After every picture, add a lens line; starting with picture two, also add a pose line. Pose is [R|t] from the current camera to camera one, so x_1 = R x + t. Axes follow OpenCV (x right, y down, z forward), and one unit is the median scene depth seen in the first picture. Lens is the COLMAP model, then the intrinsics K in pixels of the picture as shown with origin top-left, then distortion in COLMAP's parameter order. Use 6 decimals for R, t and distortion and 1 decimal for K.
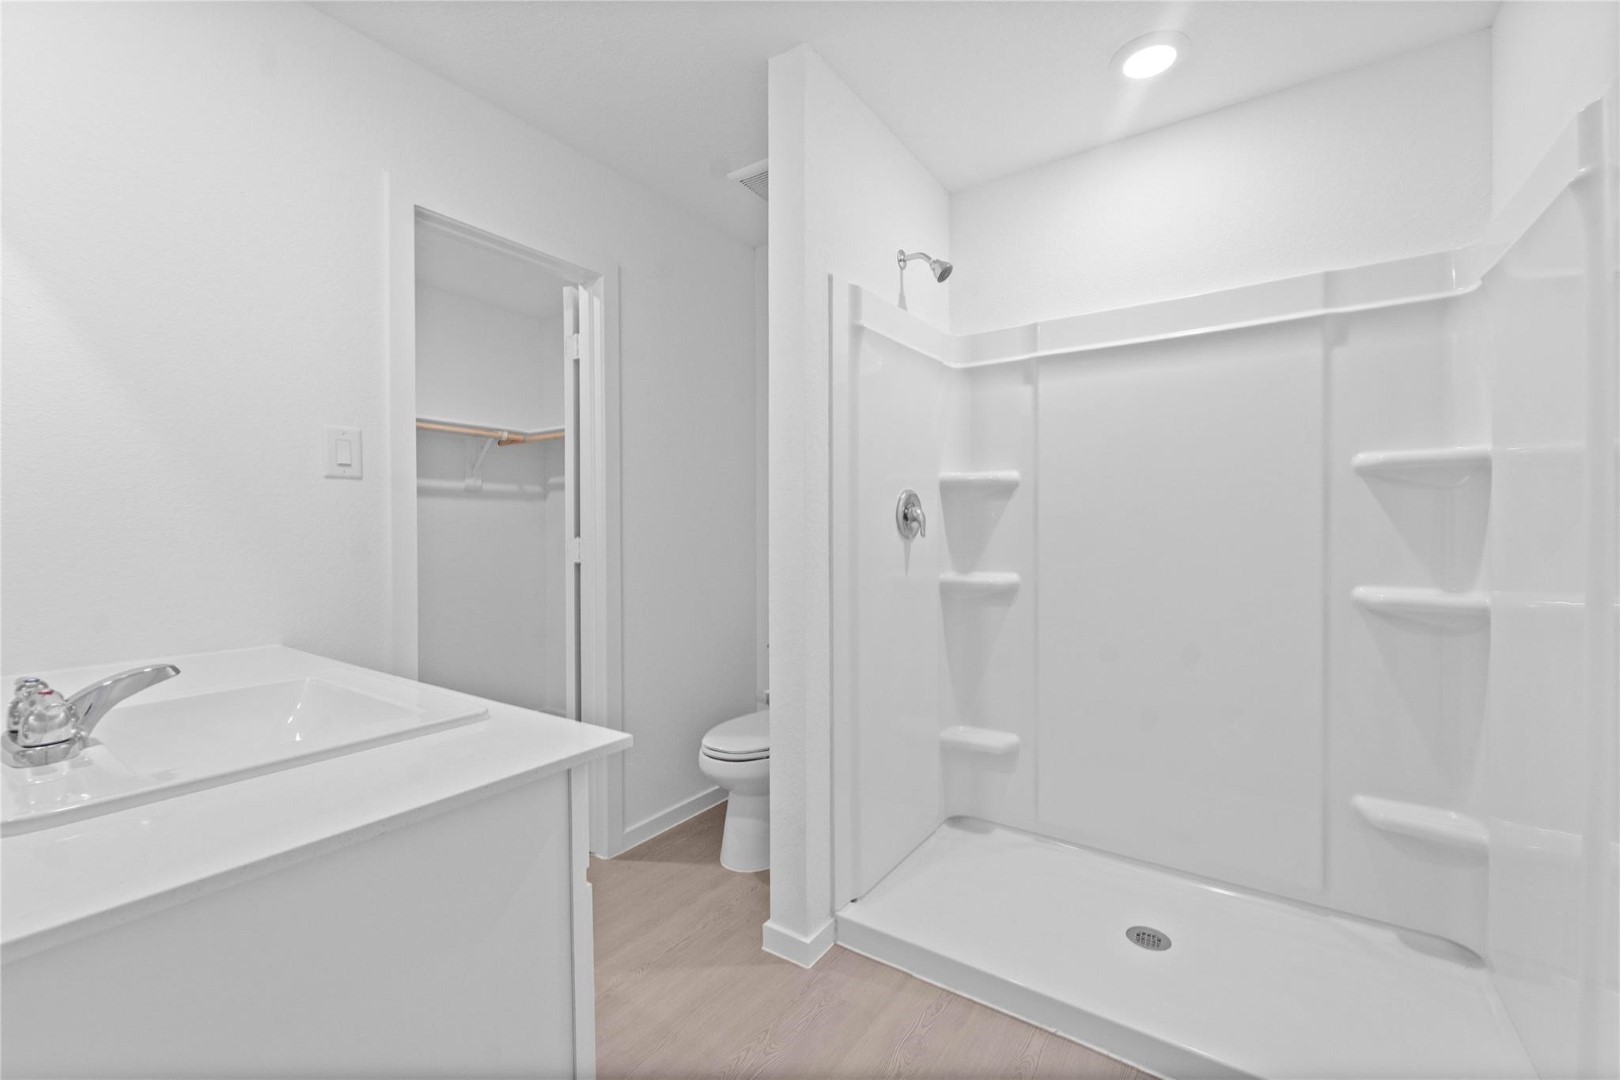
lens RADIAL K [[684.8, 0, 800.0], [0, 684.8, 525.6], [0, 0, 1]] dist [0.000968, 0.000265]
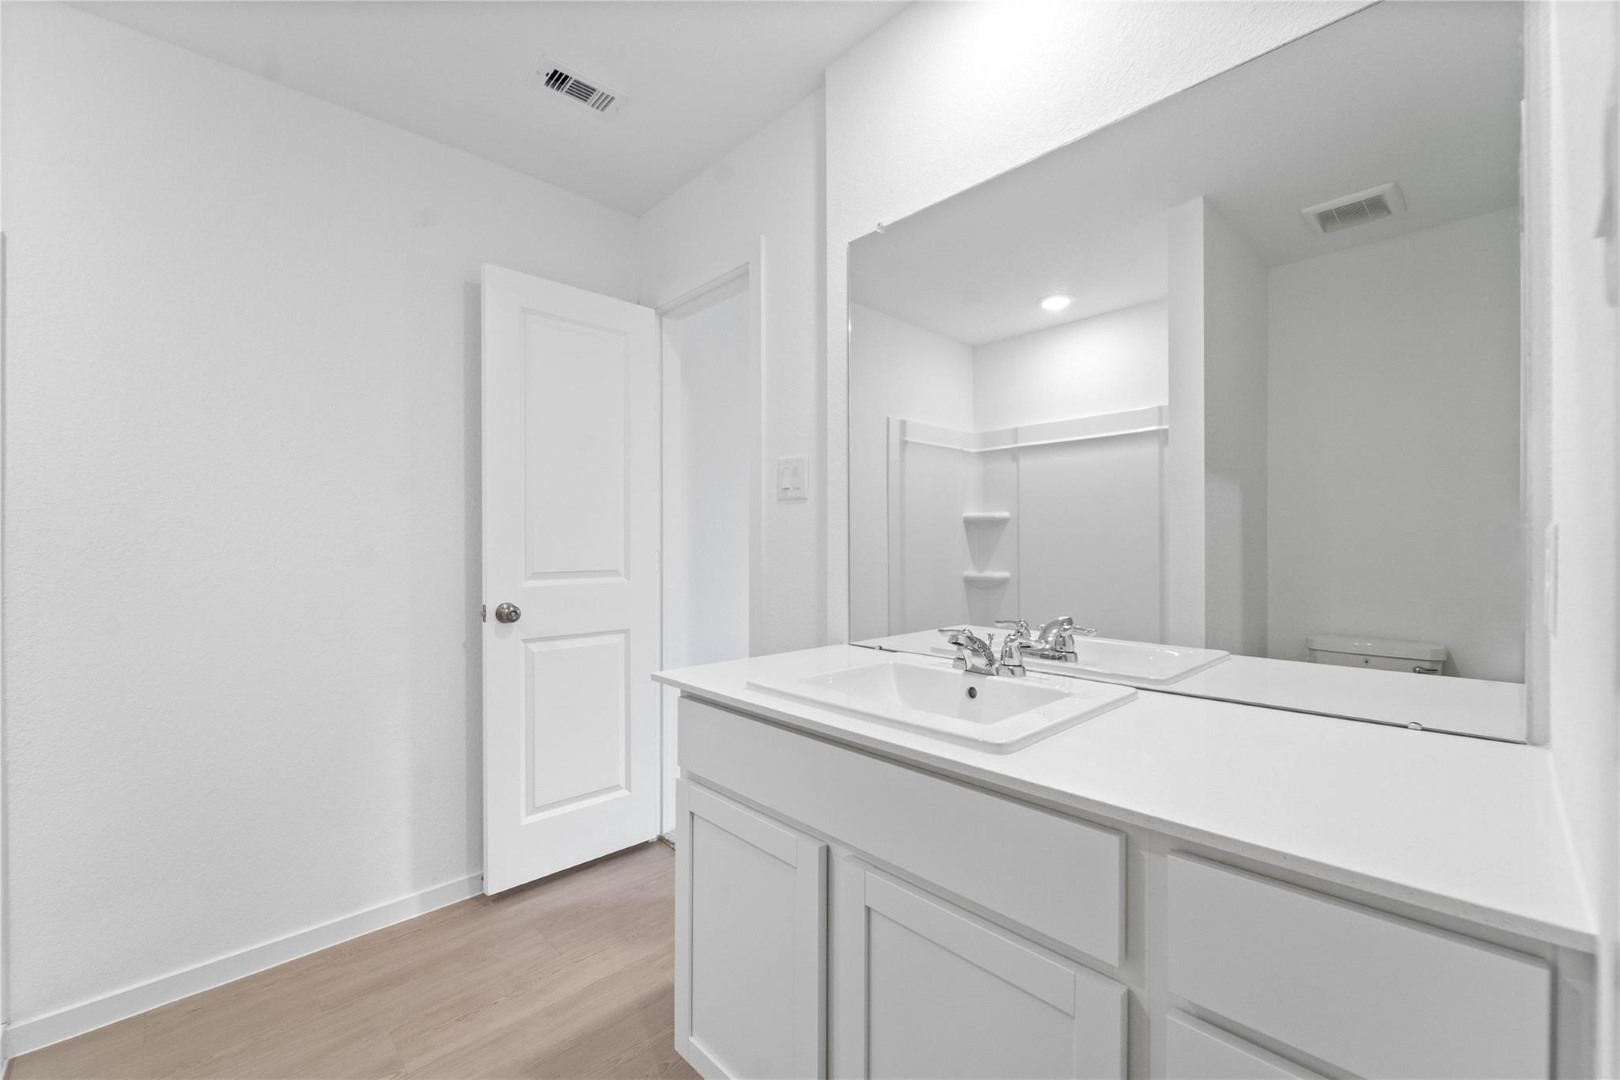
lens RADIAL K [[684.8, 0, 800.0], [0, 684.8, 525.6], [0, 0, 1]] dist [0.000968, 0.000265]
pose [[0.974825, -0.003591, -0.222943, 0.191845], [-0.002125, 0.999675, -0.025394, -0.001604], [0.222962, 0.025229, 0.974501, -0.800603]]
